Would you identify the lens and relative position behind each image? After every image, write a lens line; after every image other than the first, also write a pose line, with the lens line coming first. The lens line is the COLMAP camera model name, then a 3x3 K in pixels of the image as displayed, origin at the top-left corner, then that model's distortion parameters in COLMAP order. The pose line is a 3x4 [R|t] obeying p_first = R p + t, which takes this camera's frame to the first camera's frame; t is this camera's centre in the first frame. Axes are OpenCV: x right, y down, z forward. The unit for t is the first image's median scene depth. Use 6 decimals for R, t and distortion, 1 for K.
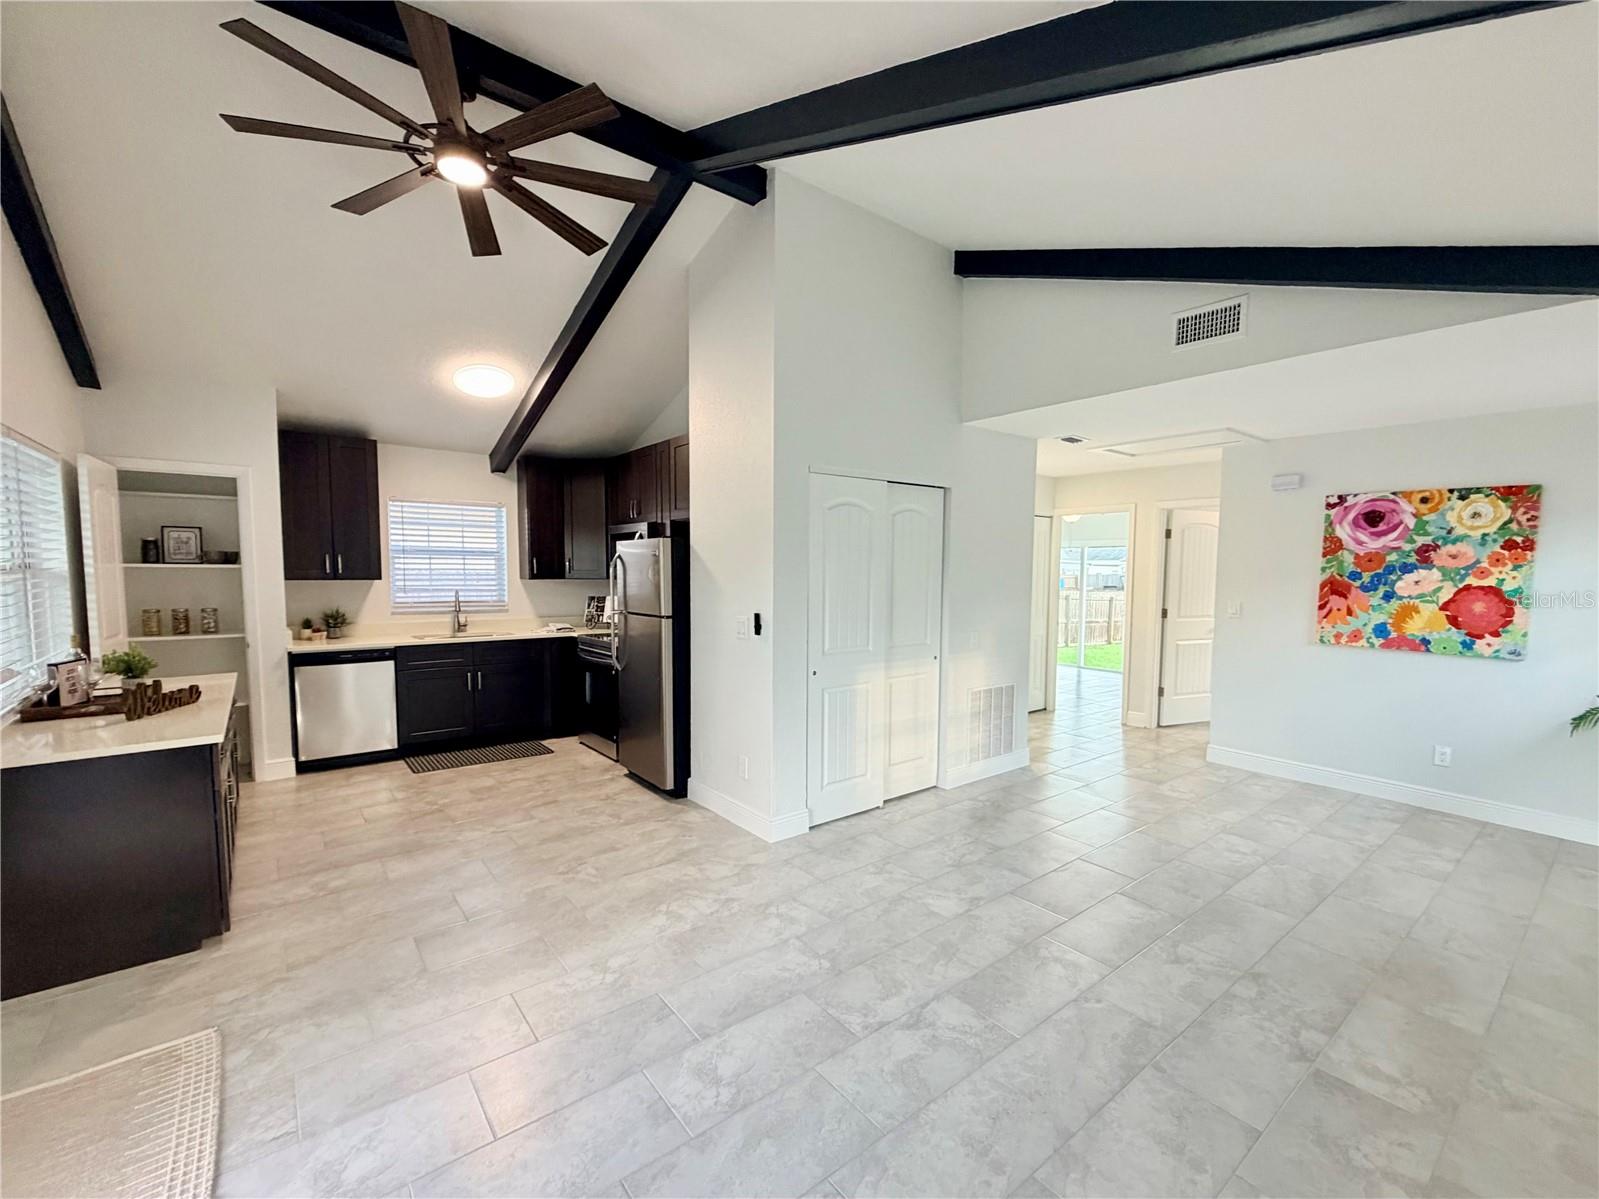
lens RADIAL K [[676.6, 0, 803.8], [0, 676.6, 613.7], [0, 0, 1]] dist [0.000358, -0.000378]
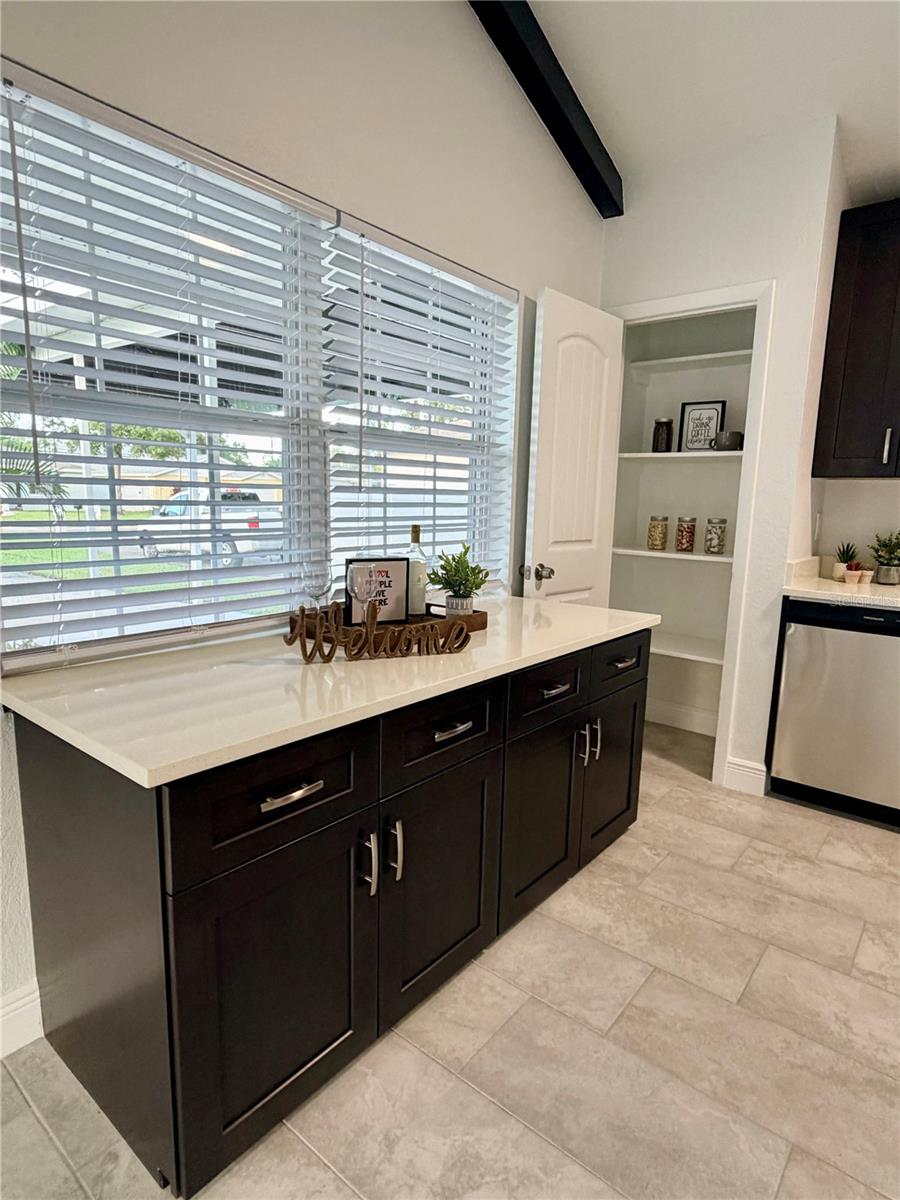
lens RADIAL K [[661.2, 0, 448.0], [0, 661.2, 606.1], [0, 0, 1]] dist [-0.007616, 0.001896]
pose [[0.206649, 0.153016, -0.966376, -0.281407], [-0.089818, 0.986491, 0.136994, 0.014177], [0.974284, 0.058488, 0.217601, 0.633297]]
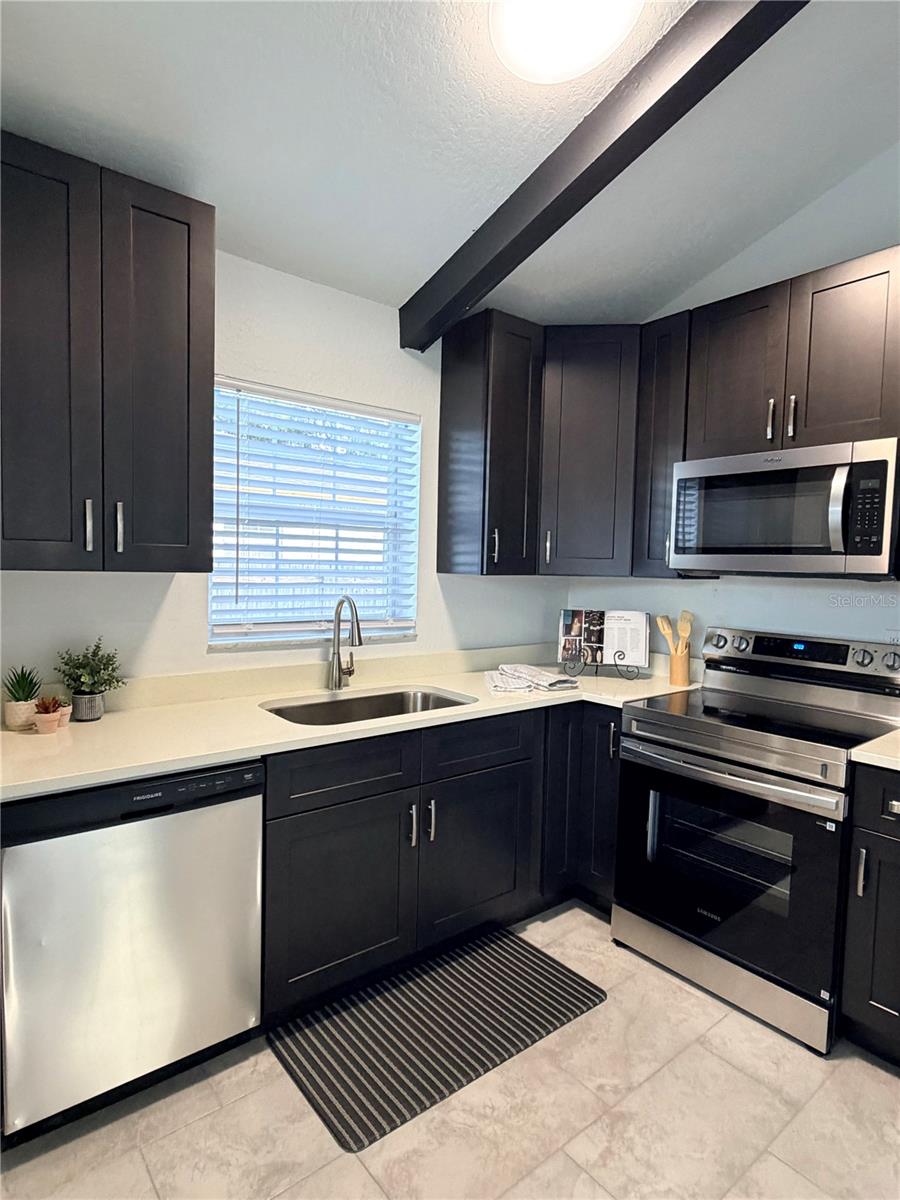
lens RADIAL K [[661.2, 0, 456.8], [0, 661.2, 598.3], [0, 0, 1]] dist [-0.007616, 0.001896]
pose [[0.999578, 0.020850, 0.020211, -0.594168], [-0.020717, 0.999762, -0.006788, -0.042613], [-0.020348, 0.006366, 0.999773, 0.745810]]
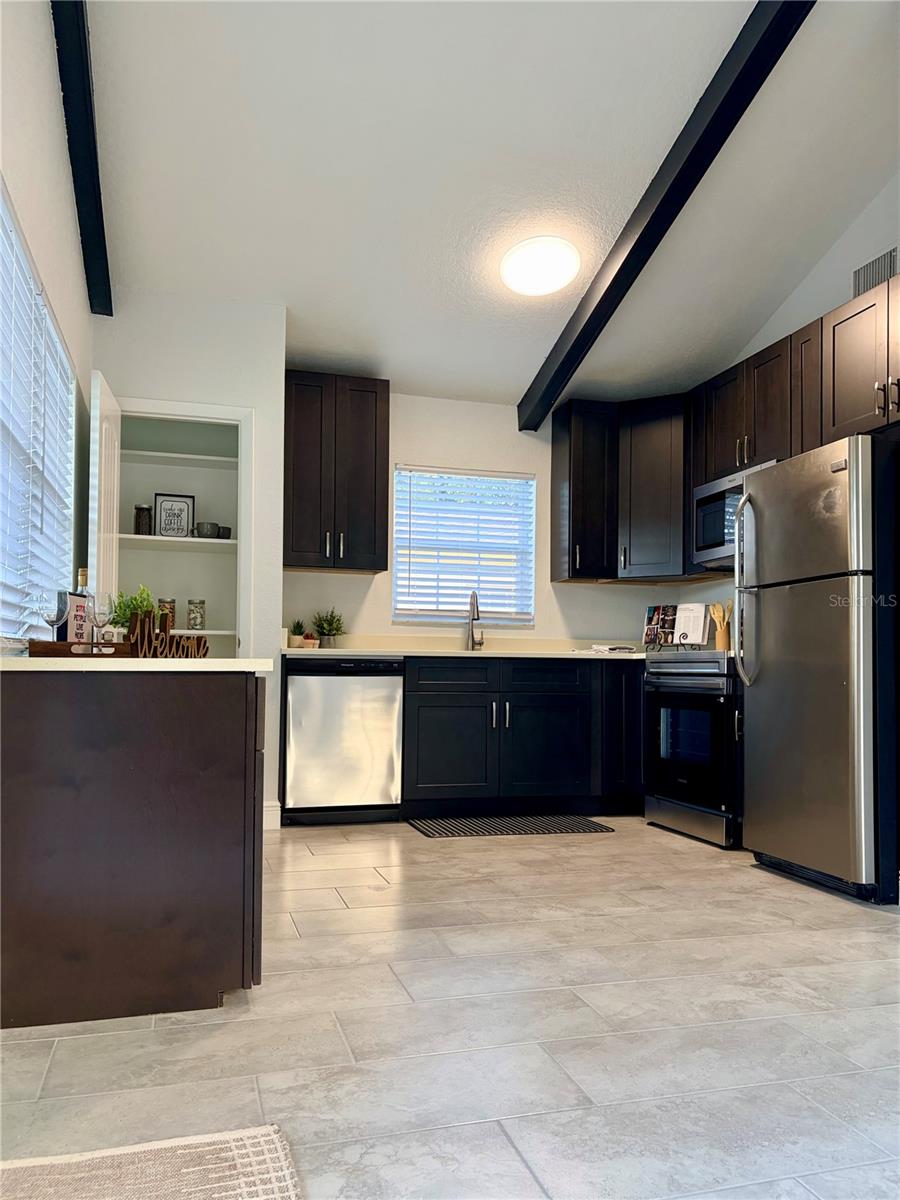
lens RADIAL K [[924.4, 0, 471.1], [0, 924.4, 634.3], [0, 0, 1]] dist [0.026252, -0.018680]
pose [[0.928917, -0.010987, -0.370124, -0.212591], [-0.027646, 0.994712, -0.098913, 0.138407], [0.369253, 0.102115, 0.923702, 0.153961]]
